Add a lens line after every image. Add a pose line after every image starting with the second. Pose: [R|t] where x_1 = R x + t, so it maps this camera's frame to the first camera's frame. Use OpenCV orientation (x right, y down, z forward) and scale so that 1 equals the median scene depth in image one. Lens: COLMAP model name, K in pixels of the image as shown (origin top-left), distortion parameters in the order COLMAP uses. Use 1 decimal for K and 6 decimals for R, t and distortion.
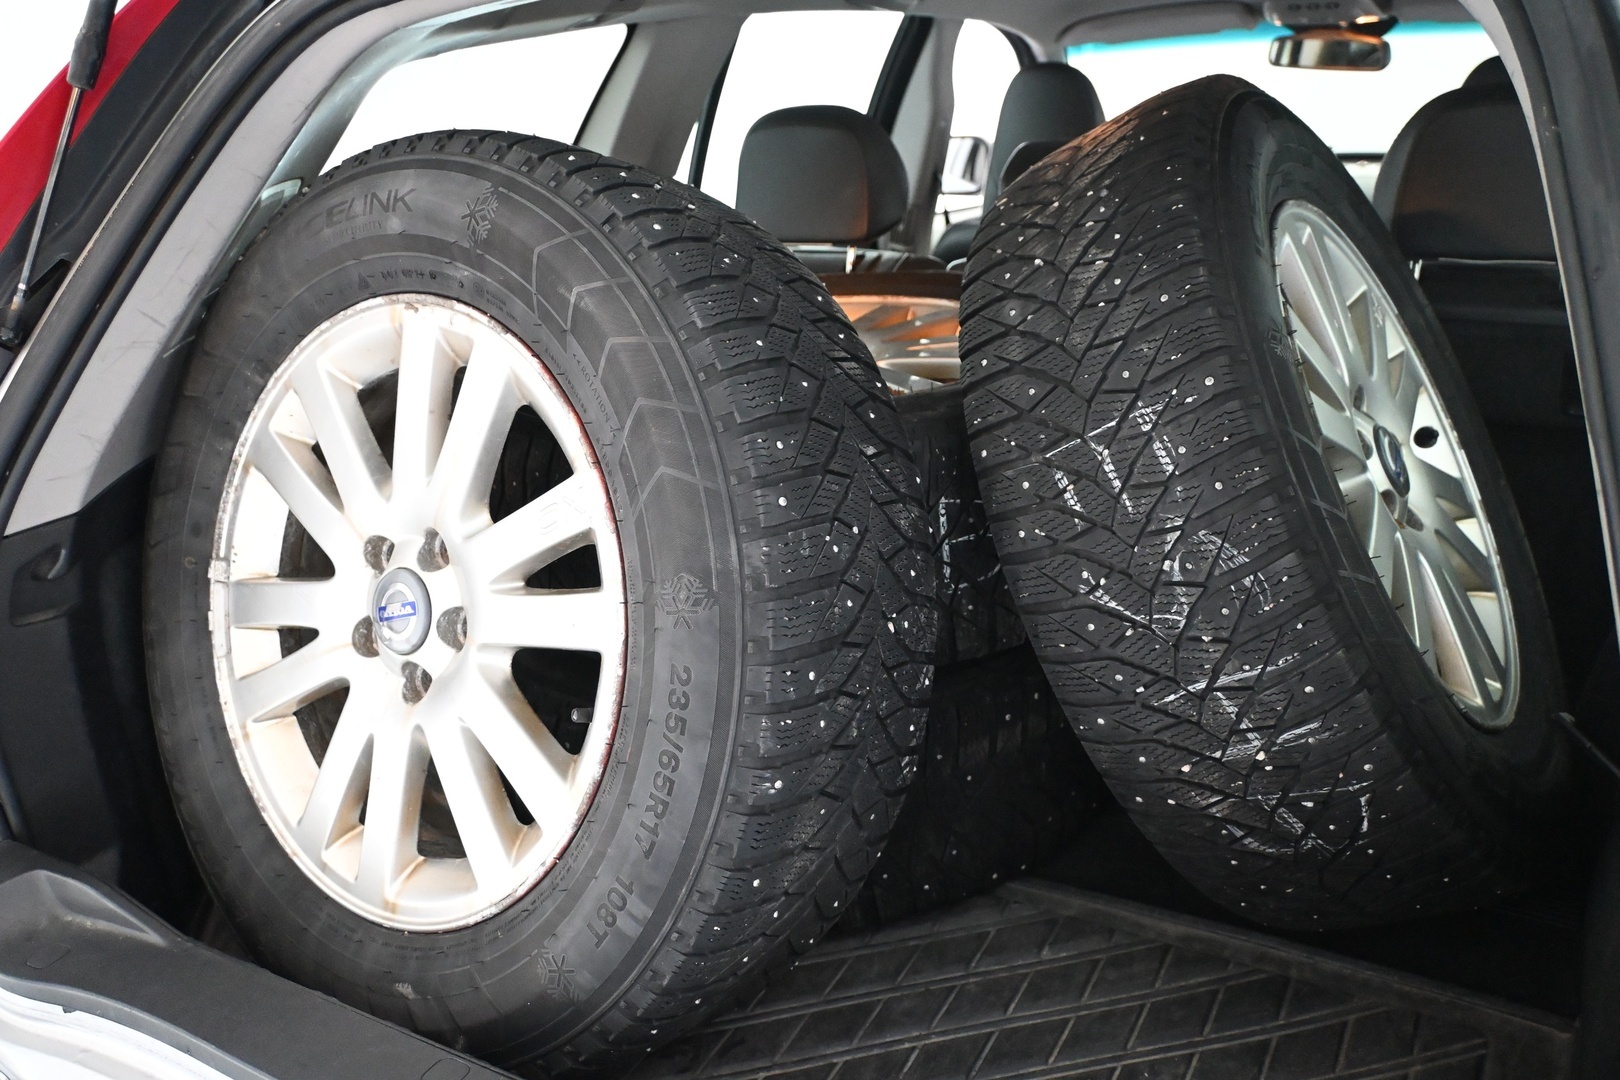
lens RADIAL K [[1326.3, 0, 810.0], [0, 1326.3, 540.0], [0, 0, 1]] dist [-0.003931, -0.008248]
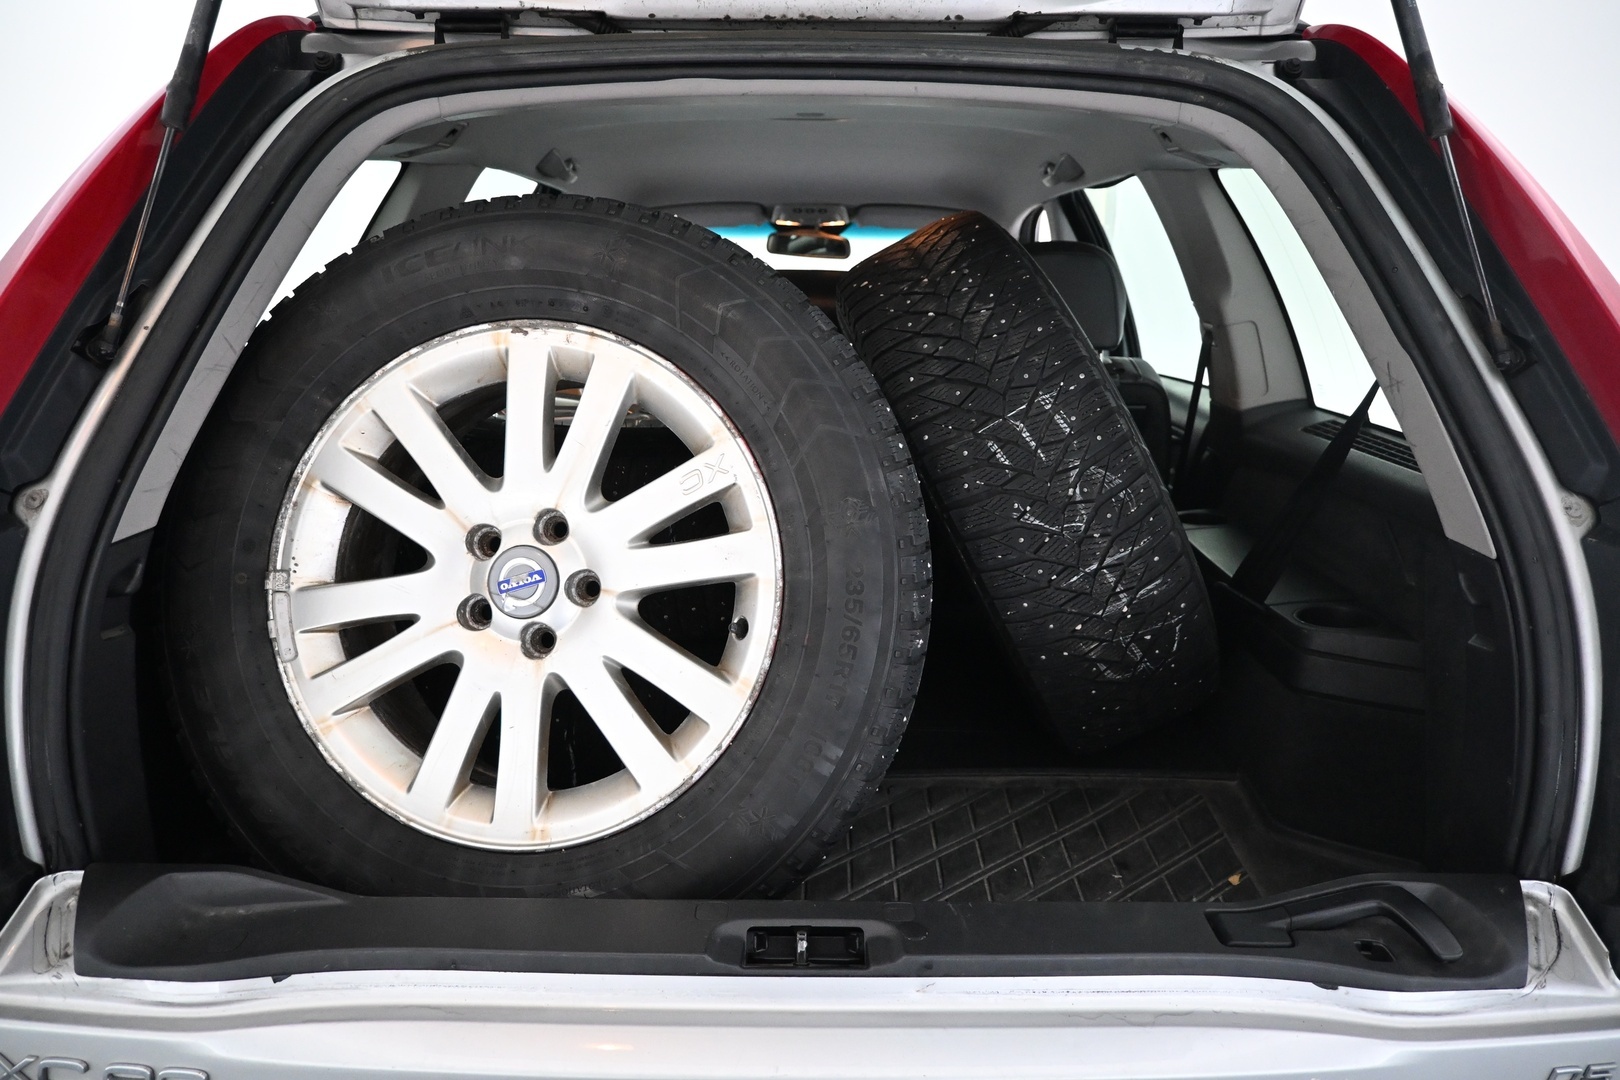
lens RADIAL K [[1113.3, 0, 810.0], [0, 1113.3, 540.0], [0, 0, 1]] dist [0.001496, 0.001665]
pose [[0.868996, -0.061985, 0.490921, -0.627831], [0.119841, 0.988950, -0.087269, 0.147814], [-0.480087, 0.134669, 0.866822, 0.004343]]
